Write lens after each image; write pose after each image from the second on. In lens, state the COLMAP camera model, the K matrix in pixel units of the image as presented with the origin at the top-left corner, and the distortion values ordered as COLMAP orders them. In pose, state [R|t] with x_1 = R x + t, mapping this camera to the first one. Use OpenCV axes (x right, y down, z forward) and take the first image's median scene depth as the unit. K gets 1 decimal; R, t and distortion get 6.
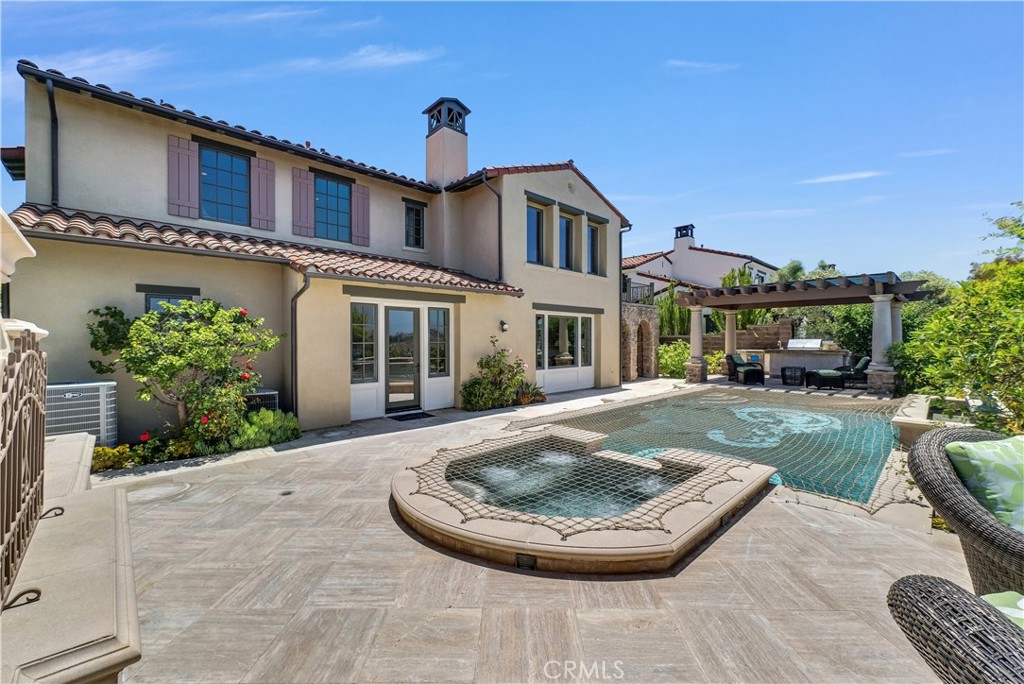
lens RADIAL K [[421.7, 0, 516.2], [0, 421.7, 337.1], [0, 0, 1]] dist [0.000754, -0.000028]
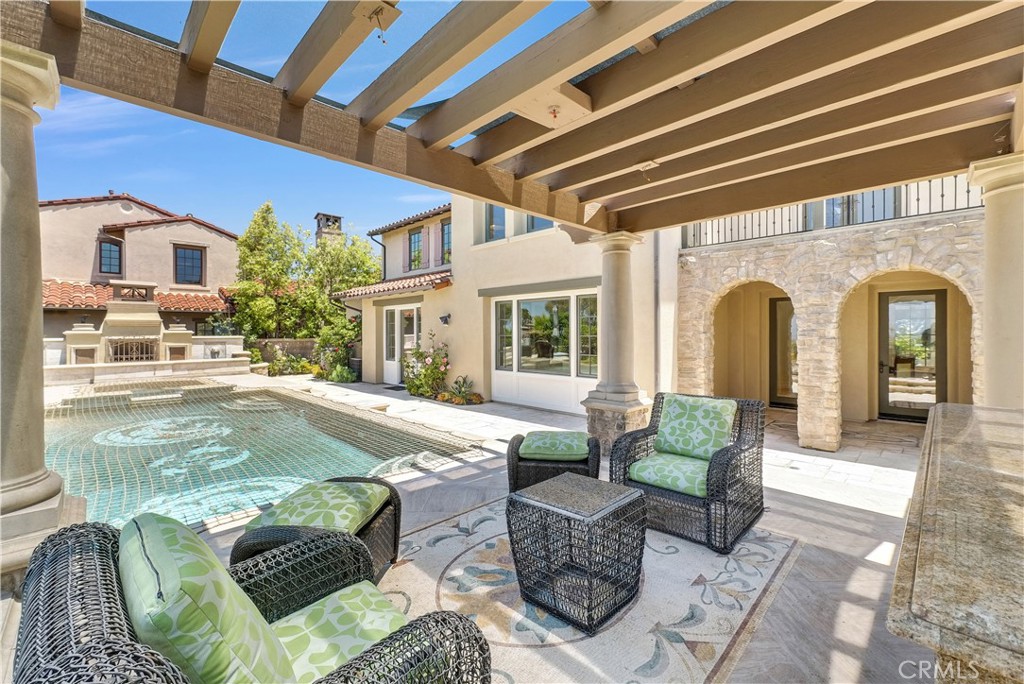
lens RADIAL K [[421.7, 0, 510.9], [0, 421.7, 338.3], [0, 0, 1]] dist [0.000754, -0.000028]
pose [[0.018468, 0.007554, -0.999801, 1.249776], [0.000670, 0.999971, 0.007568, 0.015105], [0.999829, -0.000809, 0.018463, 1.474873]]
